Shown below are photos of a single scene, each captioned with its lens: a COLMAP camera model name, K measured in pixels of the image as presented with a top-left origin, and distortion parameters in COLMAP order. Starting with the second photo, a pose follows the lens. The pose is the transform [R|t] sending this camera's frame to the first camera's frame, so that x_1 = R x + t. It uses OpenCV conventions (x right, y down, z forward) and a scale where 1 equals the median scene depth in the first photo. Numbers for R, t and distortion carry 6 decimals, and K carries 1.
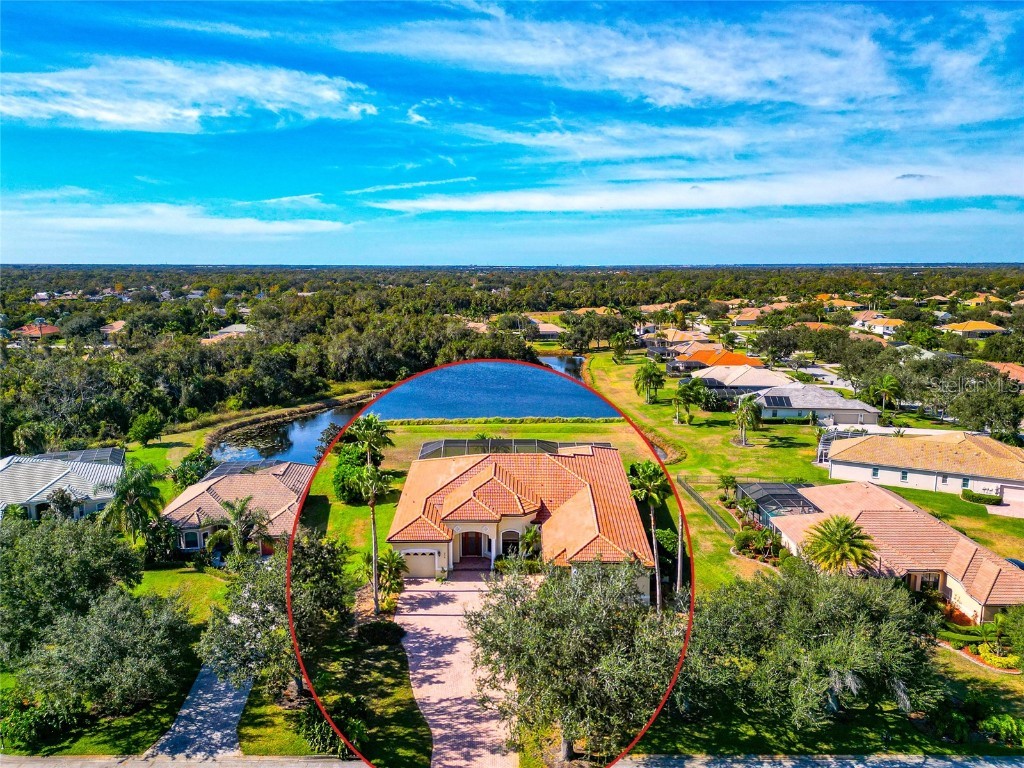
lens RADIAL K [[720.2, 0, 512.0], [0, 720.2, 384.0], [0, 0, 1]] dist [-0.006312, -0.003000]
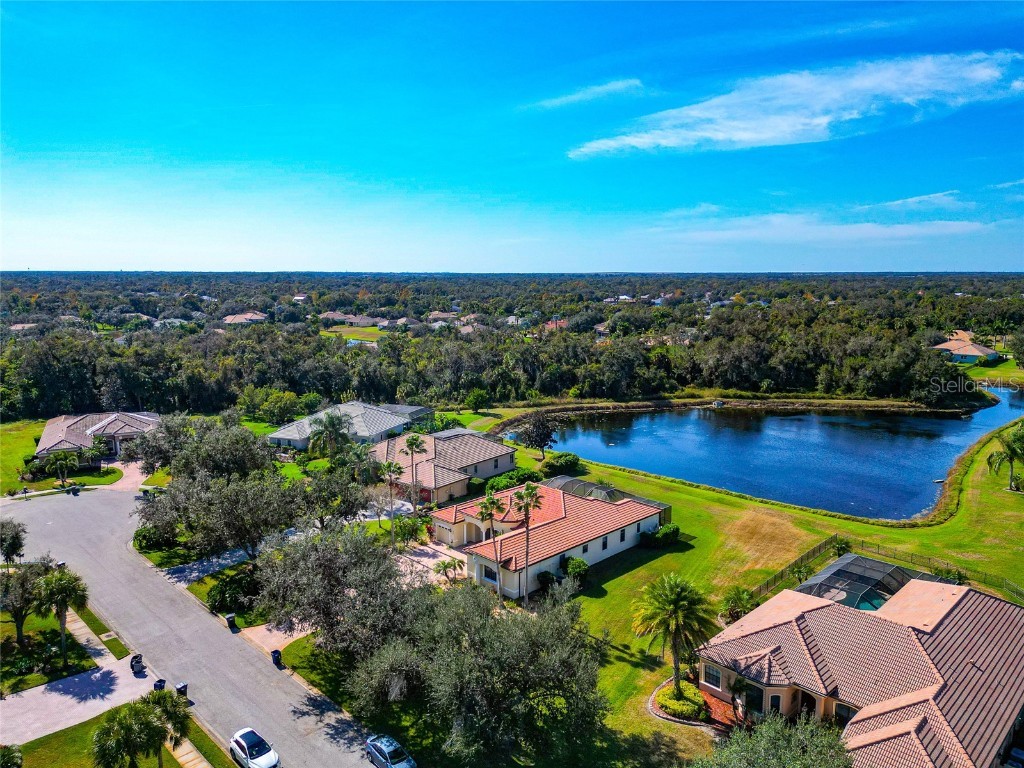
lens RADIAL K [[715.8, 0, 512.0], [0, 715.8, 384.0], [0, 0, 1]] dist [0.073320, -0.064526]
pose [[0.701445, 0.105796, -0.704828, 0.609586], [-0.114063, 0.992839, 0.035512, -0.026440], [0.703538, 0.055485, 0.708489, 0.190391]]
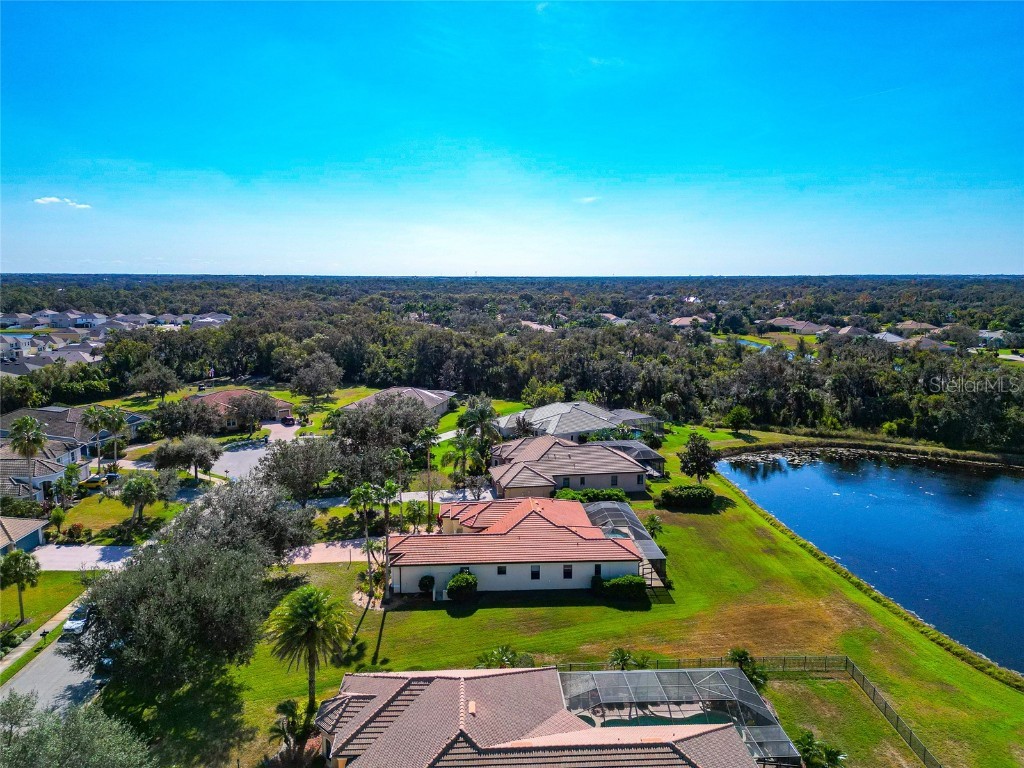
lens RADIAL K [[717.7, 0, 512.0], [0, 717.7, 384.0], [0, 0, 1]] dist [0.088631, -0.100763]
pose [[0.052222, 0.144213, -0.988168, 0.851006], [-0.163895, 0.977338, 0.133971, -0.122881], [0.985095, 0.154959, 0.074674, 0.767538]]
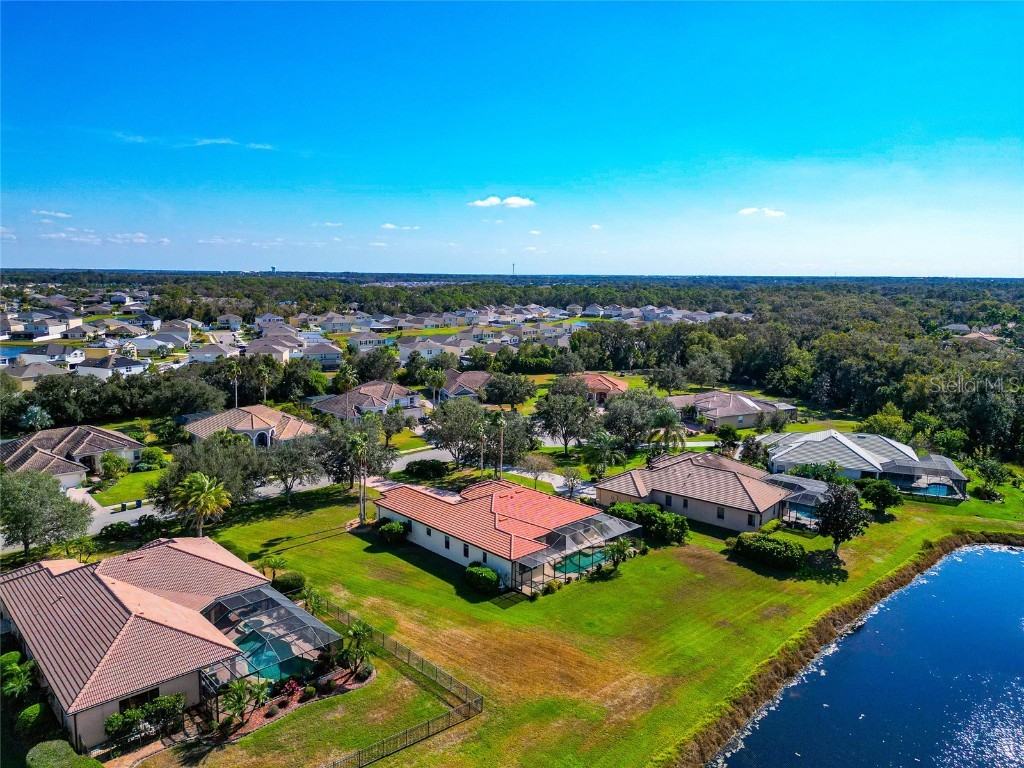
lens RADIAL K [[717.7, 0, 512.0], [0, 717.7, 384.0], [0, 0, 1]] dist [0.088631, -0.100763]
pose [[-0.732016, 0.090845, -0.675204, 0.616787], [-0.125395, 0.956173, 0.264593, -0.242575], [0.669648, 0.278354, -0.688542, 1.479468]]
